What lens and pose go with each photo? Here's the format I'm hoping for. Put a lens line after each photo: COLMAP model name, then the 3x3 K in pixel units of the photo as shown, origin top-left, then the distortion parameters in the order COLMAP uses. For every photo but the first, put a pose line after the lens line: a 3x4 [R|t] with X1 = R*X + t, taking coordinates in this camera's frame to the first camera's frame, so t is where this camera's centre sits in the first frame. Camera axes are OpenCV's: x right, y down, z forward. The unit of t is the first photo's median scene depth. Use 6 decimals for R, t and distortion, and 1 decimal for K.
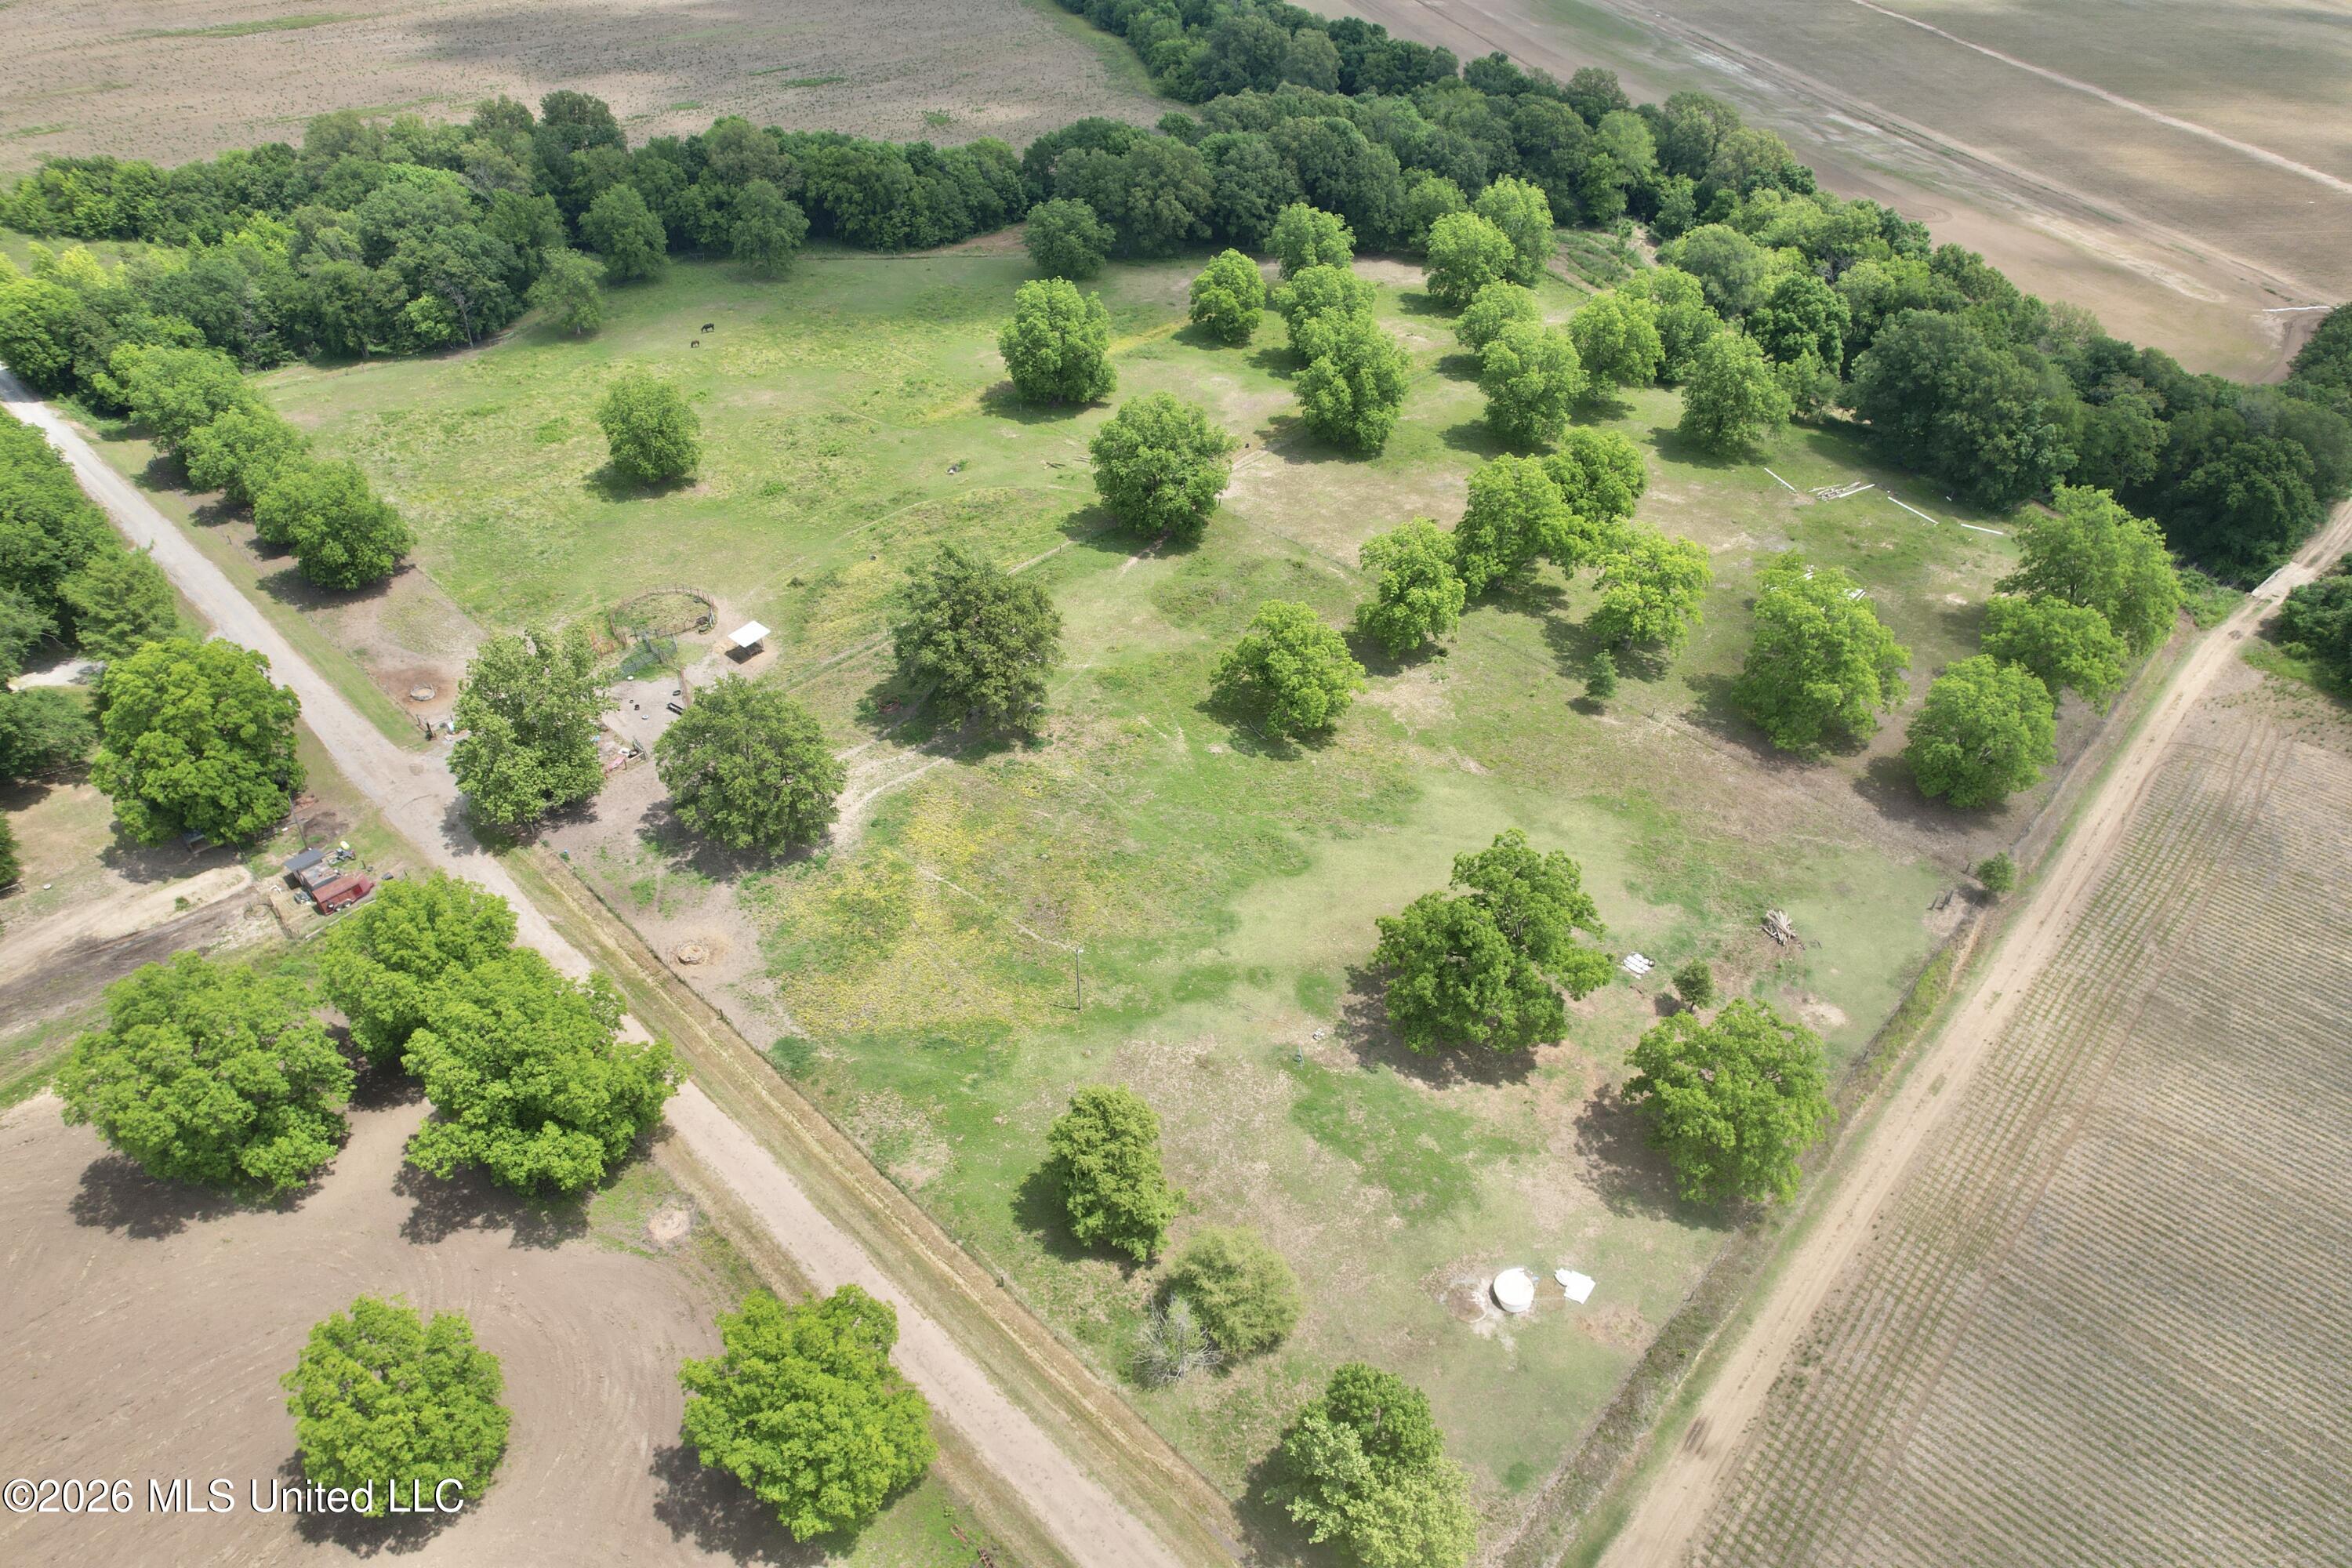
lens RADIAL K [[1503.7, 0, 1176.0], [0, 1503.7, 784.0], [0, 0, 1]] dist [-0.088257, 0.079562]
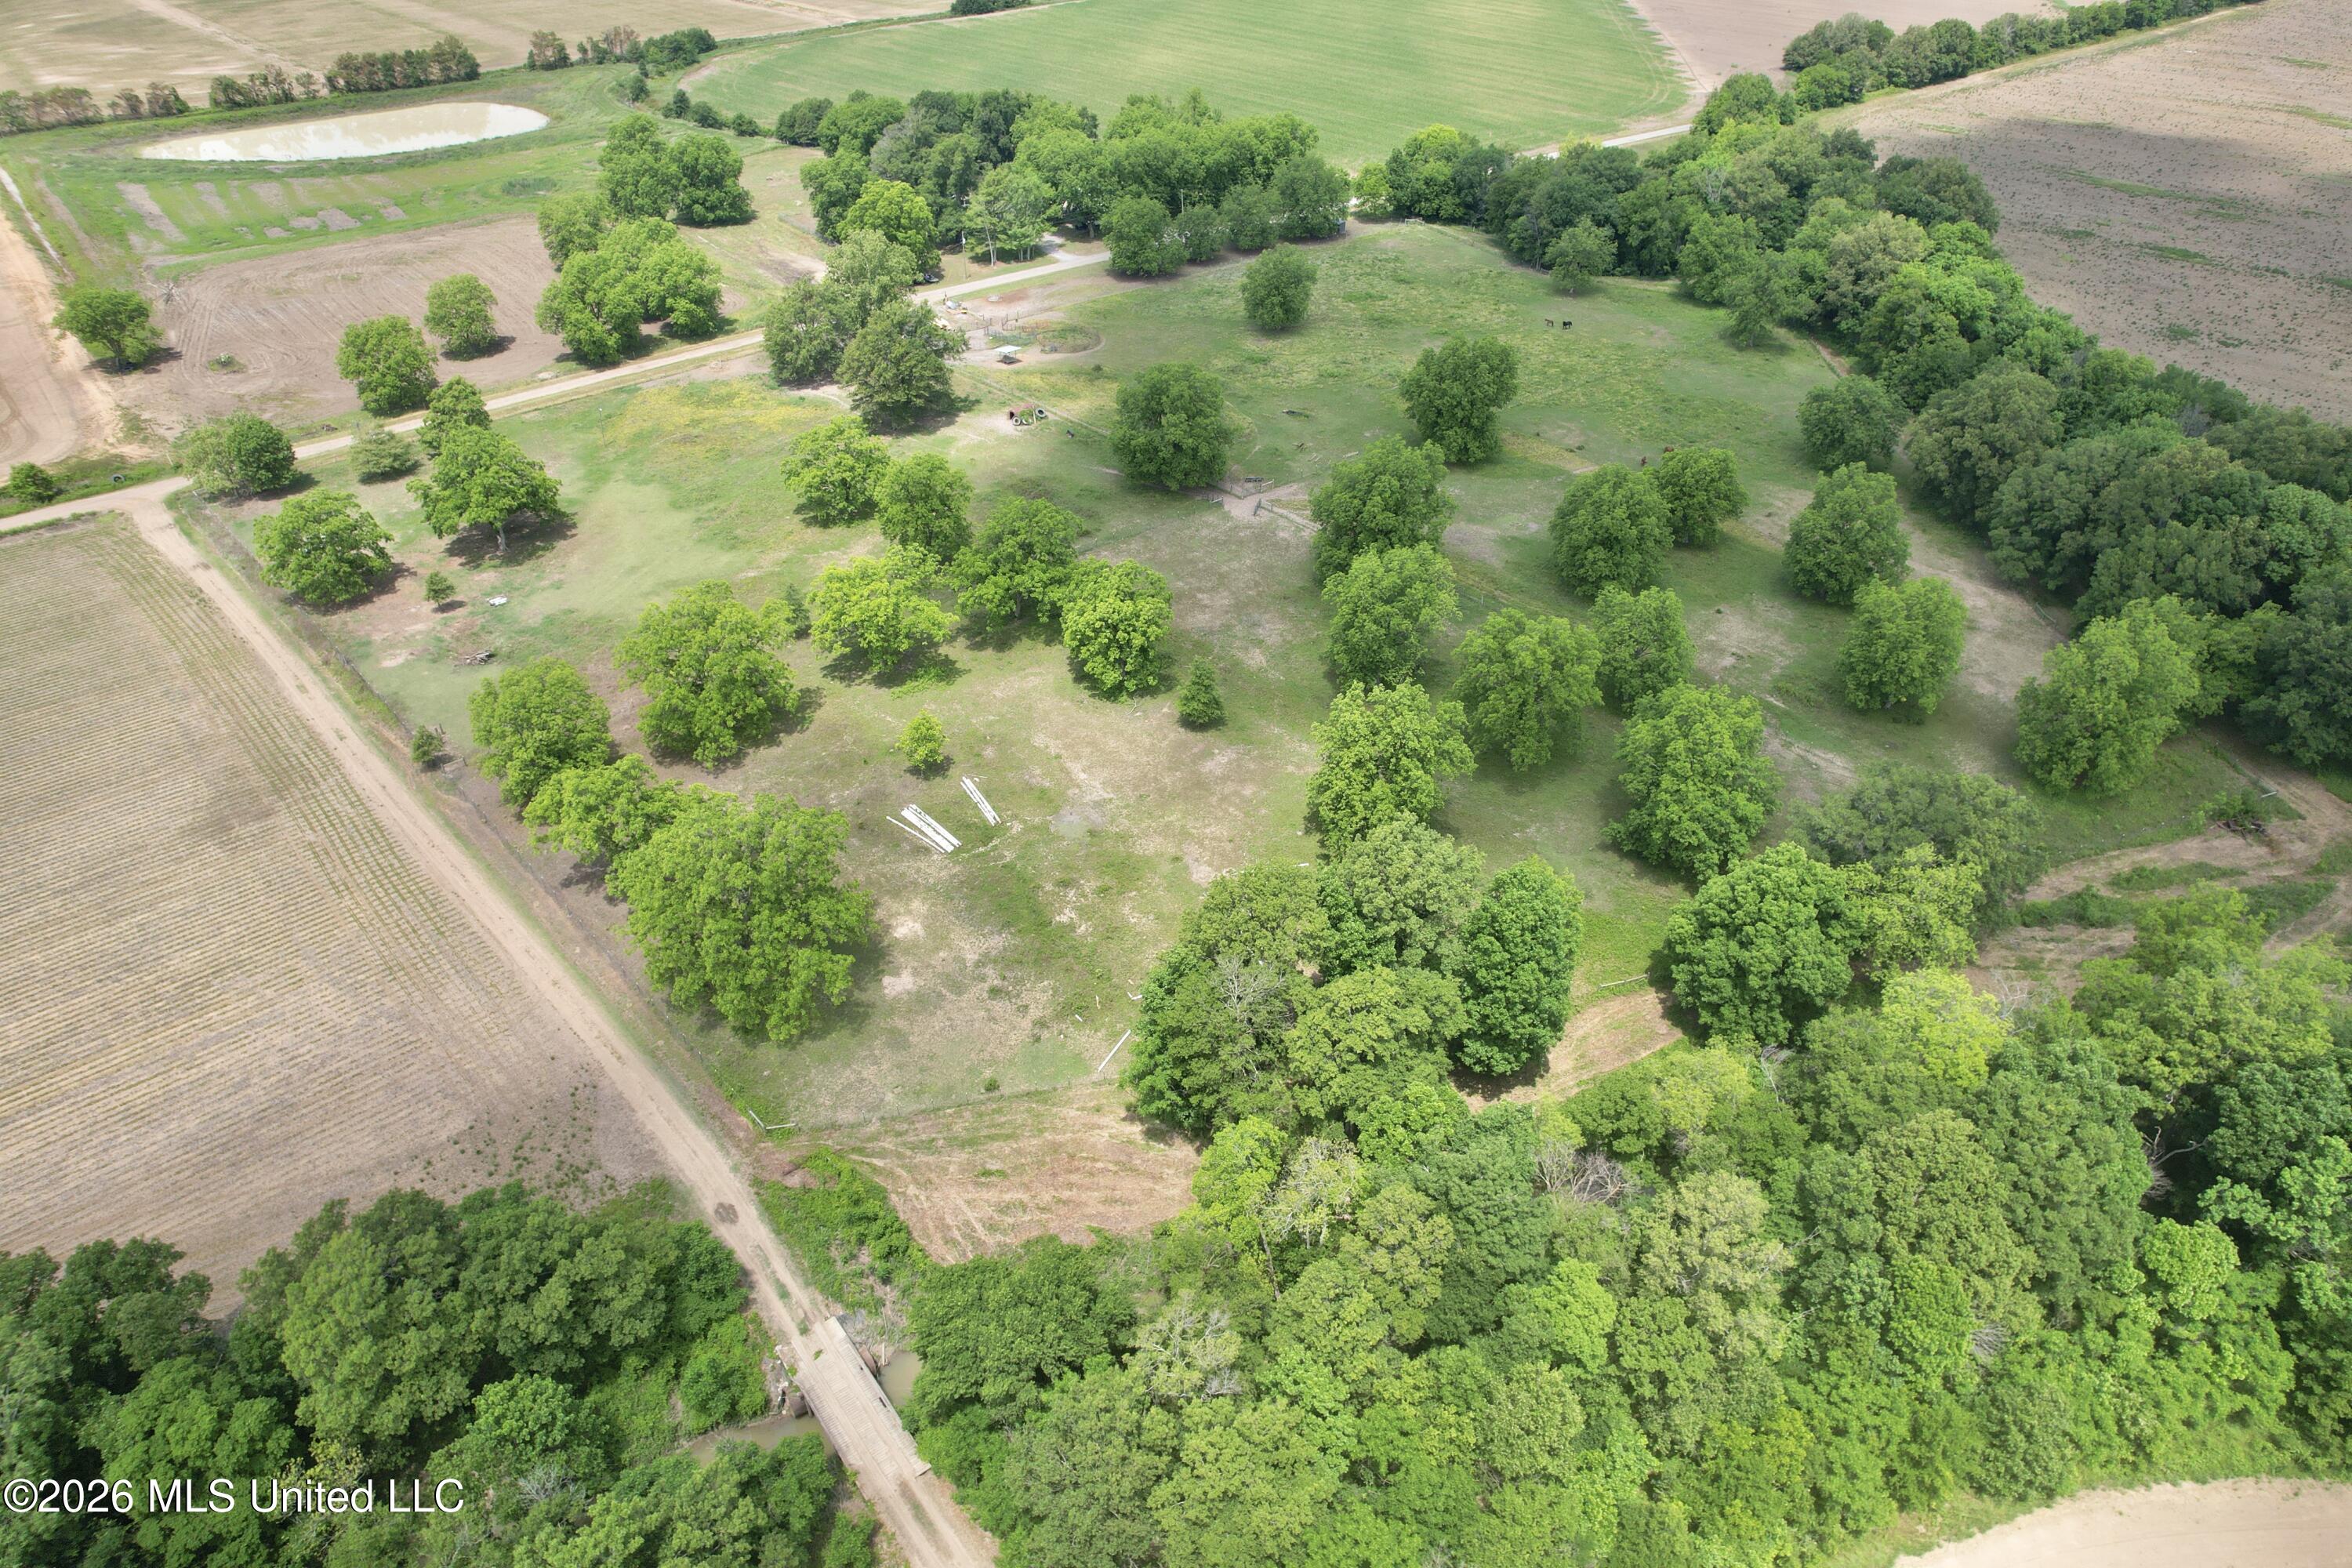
lens RADIAL K [[1503.7, 0, 1176.0], [0, 1503.7, 784.0], [0, 0, 1]] dist [-0.088257, 0.079562]
pose [[-0.078833, 0.568760, -0.818717, 1.423451], [-0.608914, 0.622789, 0.491282, -0.807079], [0.789310, 0.537257, 0.297230, 1.111548]]
